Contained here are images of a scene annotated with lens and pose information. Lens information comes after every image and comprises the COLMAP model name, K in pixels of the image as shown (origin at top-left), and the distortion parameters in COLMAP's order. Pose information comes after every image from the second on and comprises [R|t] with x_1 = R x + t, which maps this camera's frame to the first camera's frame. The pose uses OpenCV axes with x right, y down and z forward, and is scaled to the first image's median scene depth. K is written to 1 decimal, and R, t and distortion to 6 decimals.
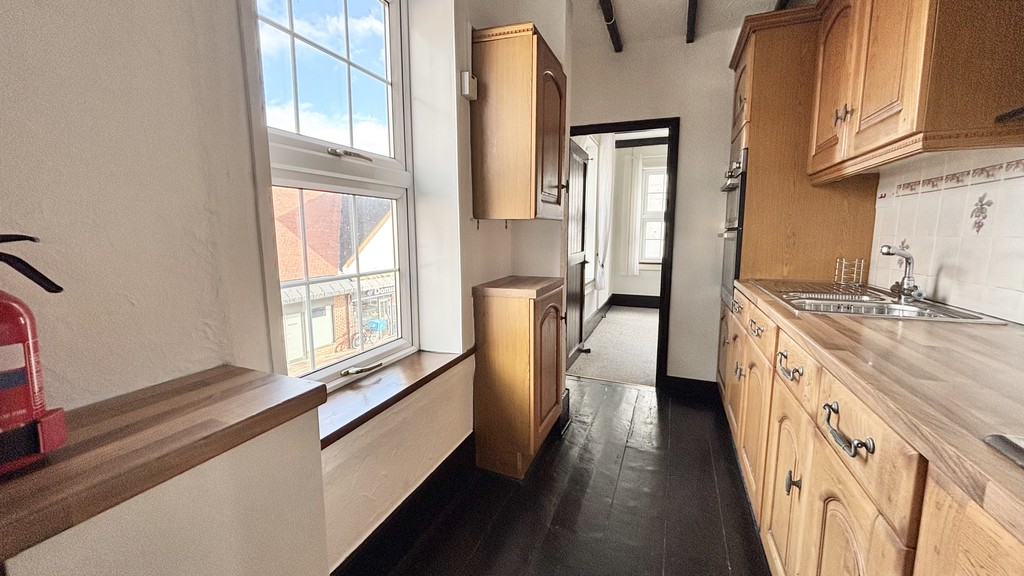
lens RADIAL K [[411.5, 0, 506.1], [0, 411.5, 284.7], [0, 0, 1]] dist [0.002111, -0.002043]
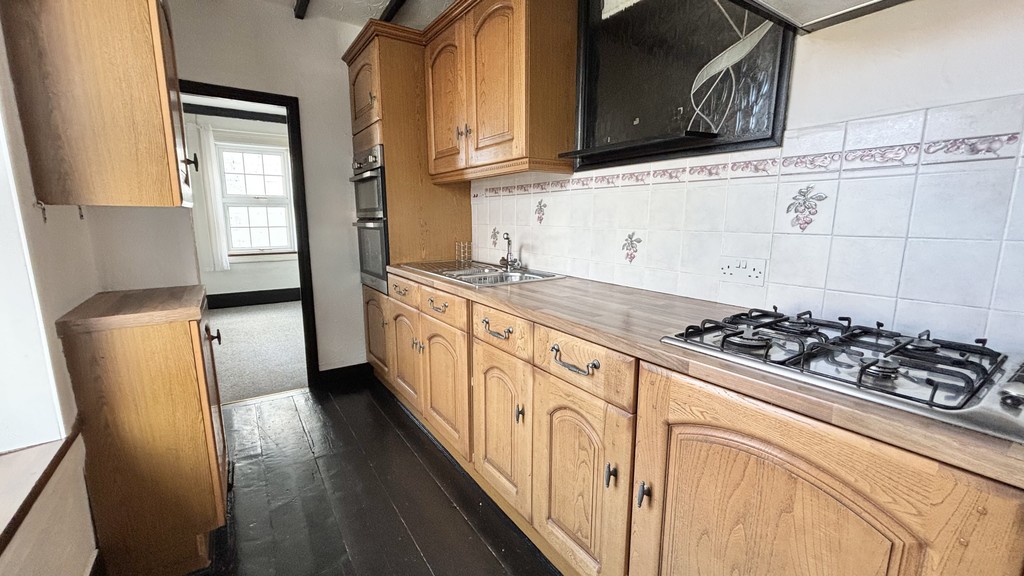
lens RADIAL K [[411.5, 0, 507.8], [0, 411.5, 288.9], [0, 0, 1]] dist [0.002111, -0.002043]
pose [[0.552737, -0.141577, 0.821242, -0.202901], [0.102829, 0.989519, 0.101378, -0.033780], [-0.826987, 0.028412, 0.561502, 0.139166]]
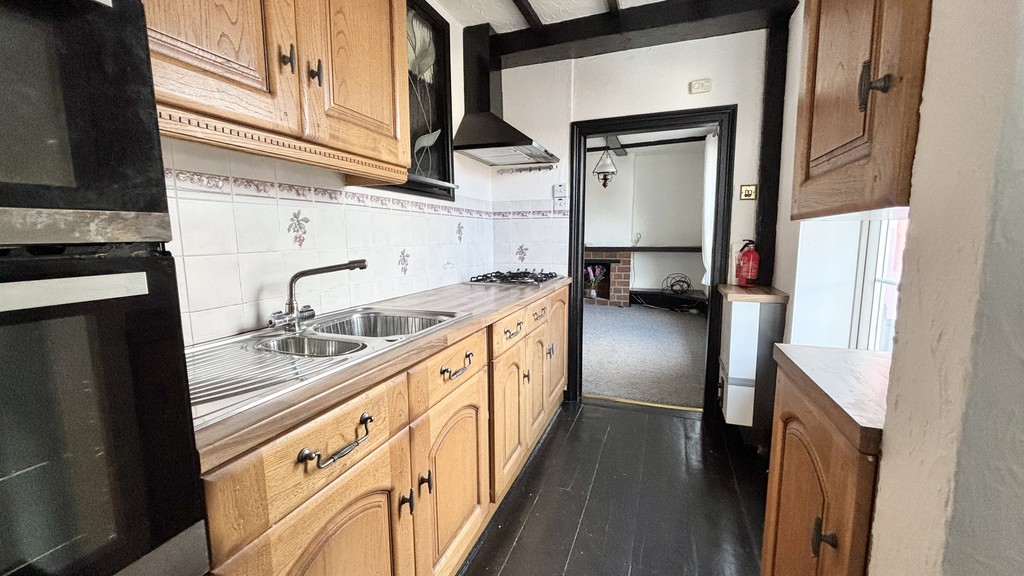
lens RADIAL K [[411.5, 0, 502.3], [0, 411.5, 287.2], [0, 0, 1]] dist [0.002111, -0.002043]
pose [[-0.999737, -0.007910, -0.021544, 0.444372], [-0.013082, 0.967704, 0.251749, -0.207056], [0.018857, 0.251964, -0.967553, 1.427091]]
